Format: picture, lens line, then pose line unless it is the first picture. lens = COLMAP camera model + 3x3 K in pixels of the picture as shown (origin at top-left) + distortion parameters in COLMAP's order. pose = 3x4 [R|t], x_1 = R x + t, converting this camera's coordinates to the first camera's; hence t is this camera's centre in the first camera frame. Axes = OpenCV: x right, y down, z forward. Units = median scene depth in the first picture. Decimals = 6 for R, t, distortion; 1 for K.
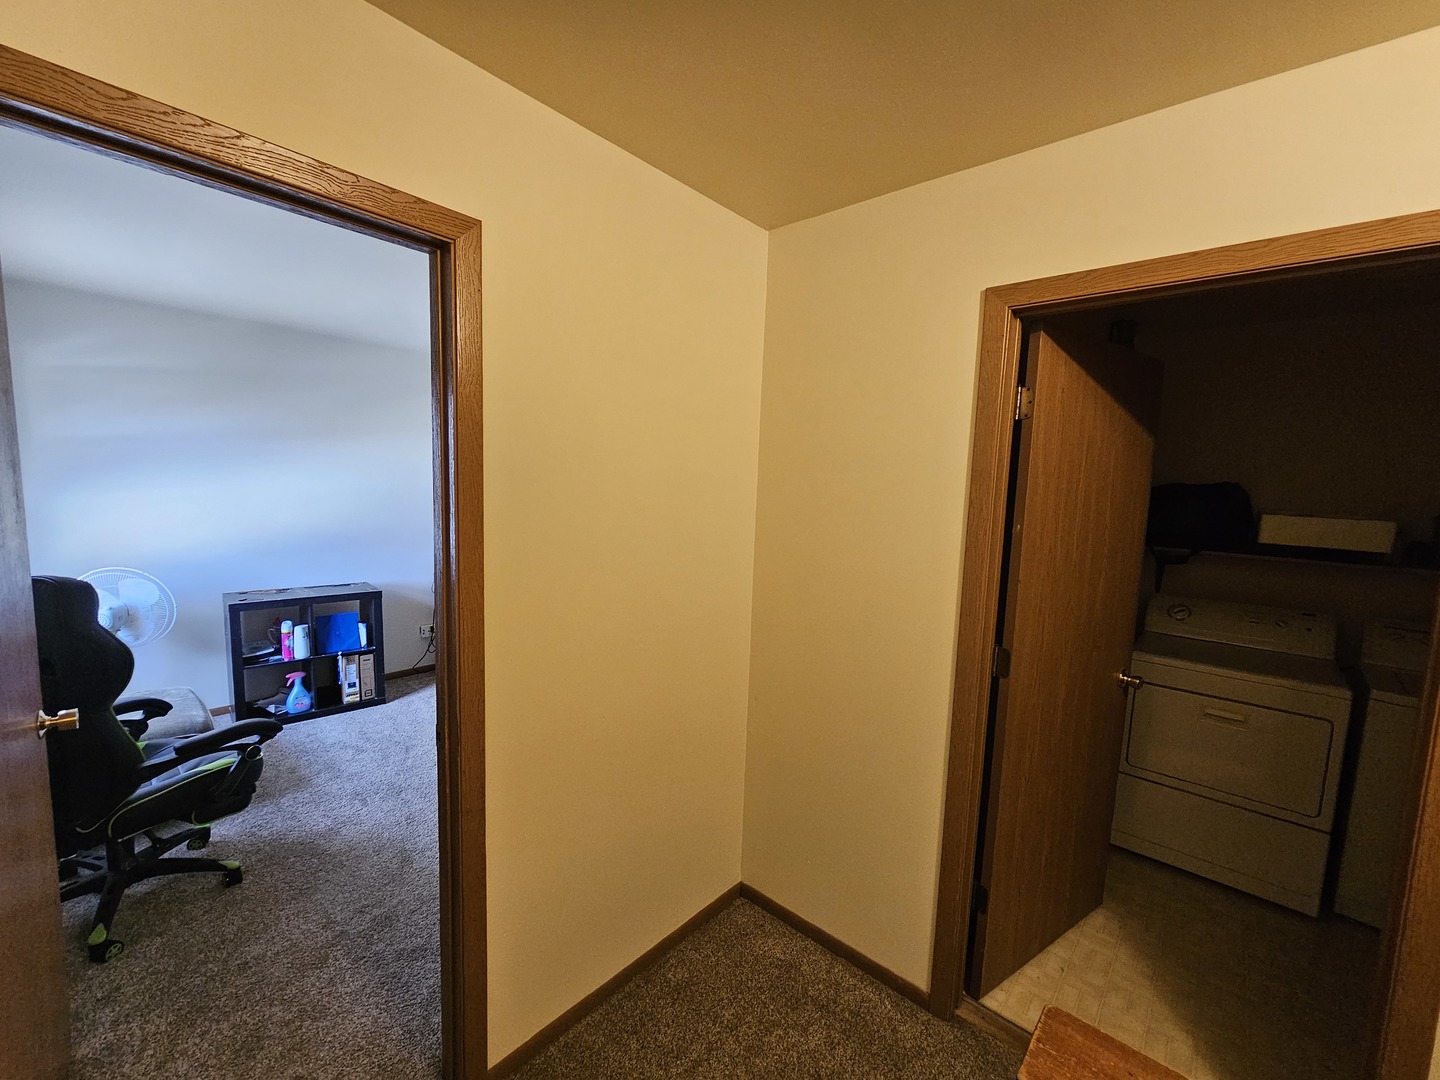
lens RADIAL K [[593.8, 0, 721.0], [0, 593.8, 541.0], [0, 0, 1]] dist [0.007488, 0.000345]
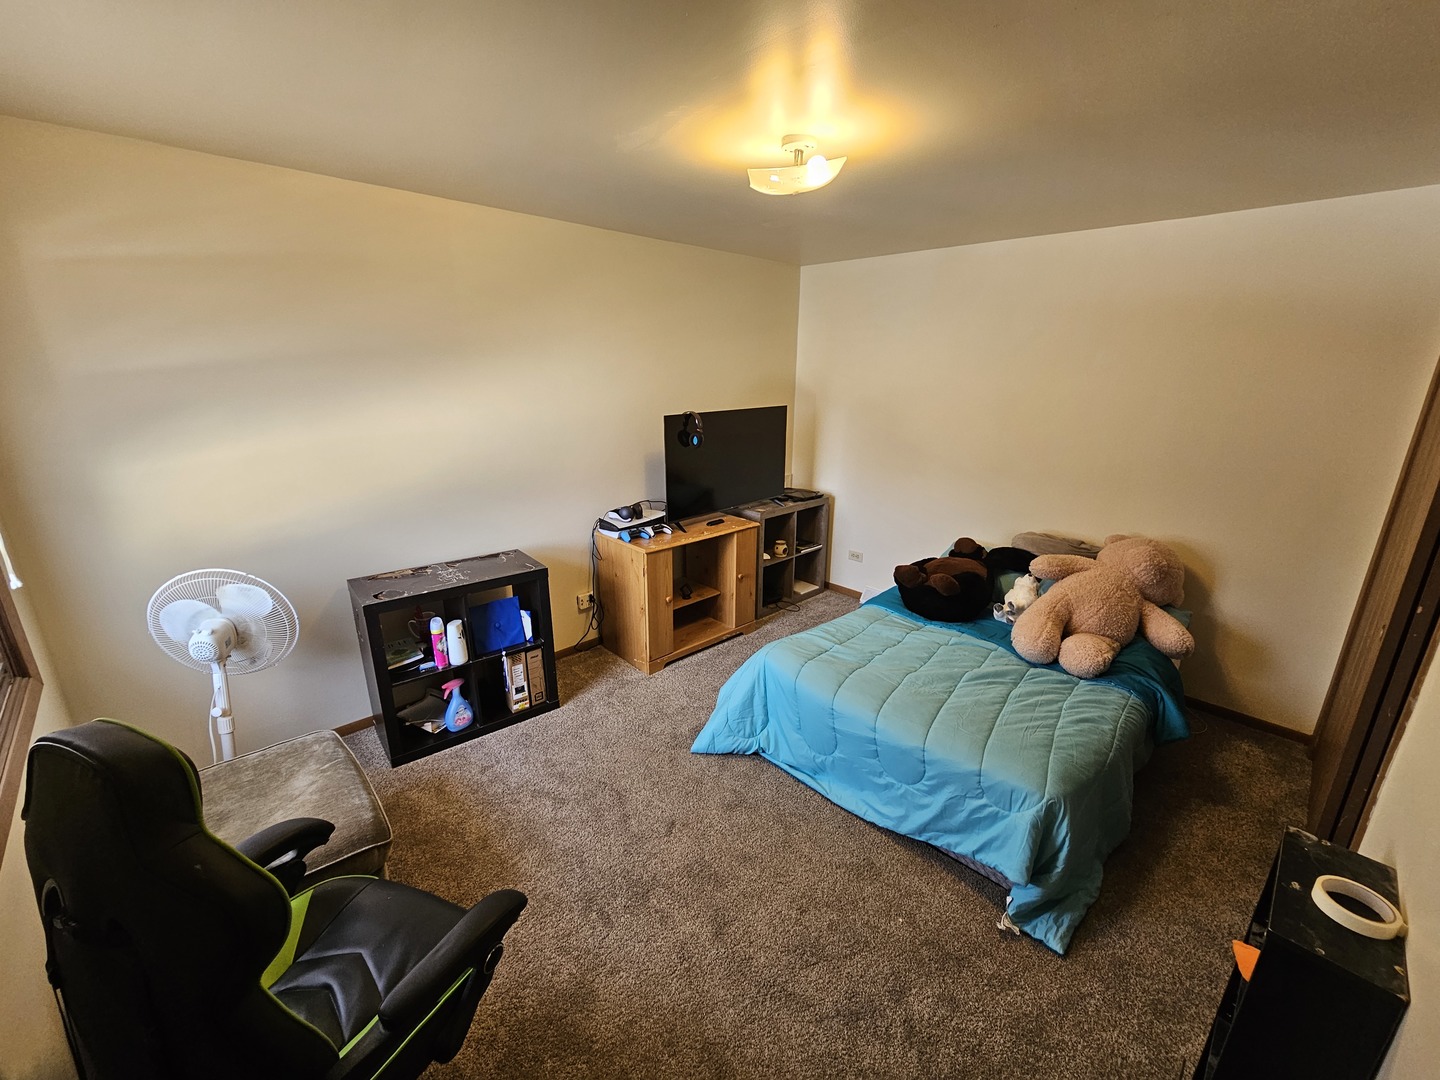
lens RADIAL K [[593.8, 0, 719.6], [0, 593.8, 538.4], [0, 0, 1]] dist [0.007488, 0.000345]
pose [[0.997032, -0.001375, -0.076976, -0.313357], [0.015621, 0.982657, 0.184774, -0.086308], [0.075387, -0.185428, 0.979762, 0.318379]]
